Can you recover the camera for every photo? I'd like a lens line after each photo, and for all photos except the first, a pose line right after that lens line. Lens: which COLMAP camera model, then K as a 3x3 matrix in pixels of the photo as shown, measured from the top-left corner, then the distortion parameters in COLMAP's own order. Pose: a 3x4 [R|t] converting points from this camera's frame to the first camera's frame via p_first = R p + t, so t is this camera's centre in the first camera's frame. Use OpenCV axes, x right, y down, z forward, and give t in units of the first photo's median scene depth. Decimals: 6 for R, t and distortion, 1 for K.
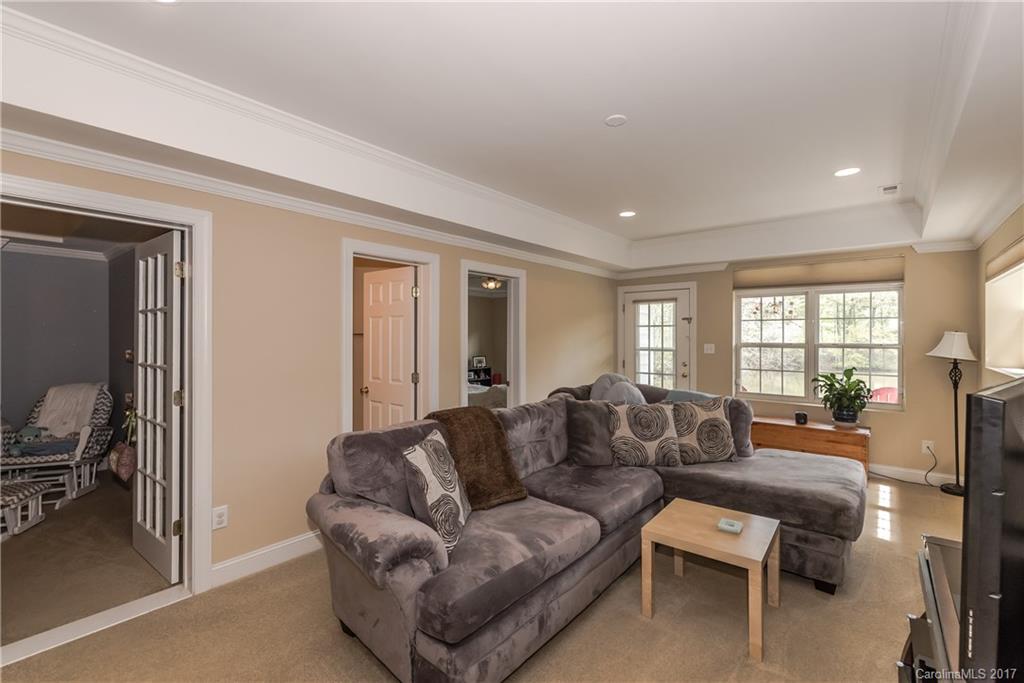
lens RADIAL K [[447.1, 0, 507.9], [0, 447.1, 338.5], [0, 0, 1]] dist [0.003902, -0.000067]
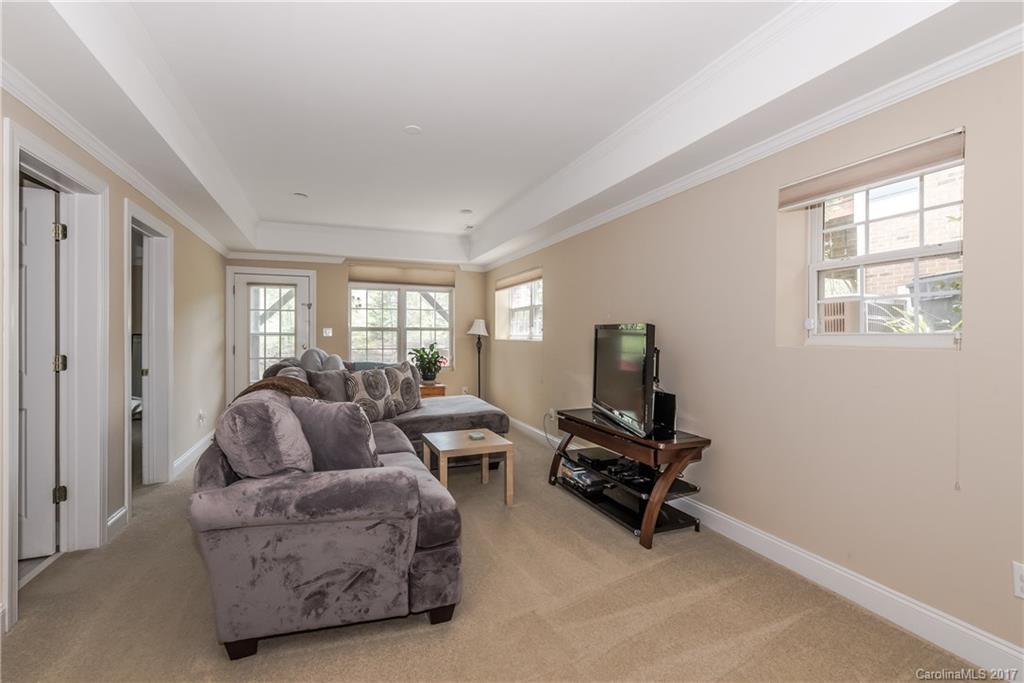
lens RADIAL K [[447.1, 0, 493.1], [0, 447.1, 340.9], [0, 0, 1]] dist [0.003902, -0.000067]
pose [[0.490955, -0.009583, 0.871132, -0.391627], [0.006489, 0.999952, 0.007343, 0.047113], [-0.871161, 0.002047, 0.490993, 0.111114]]
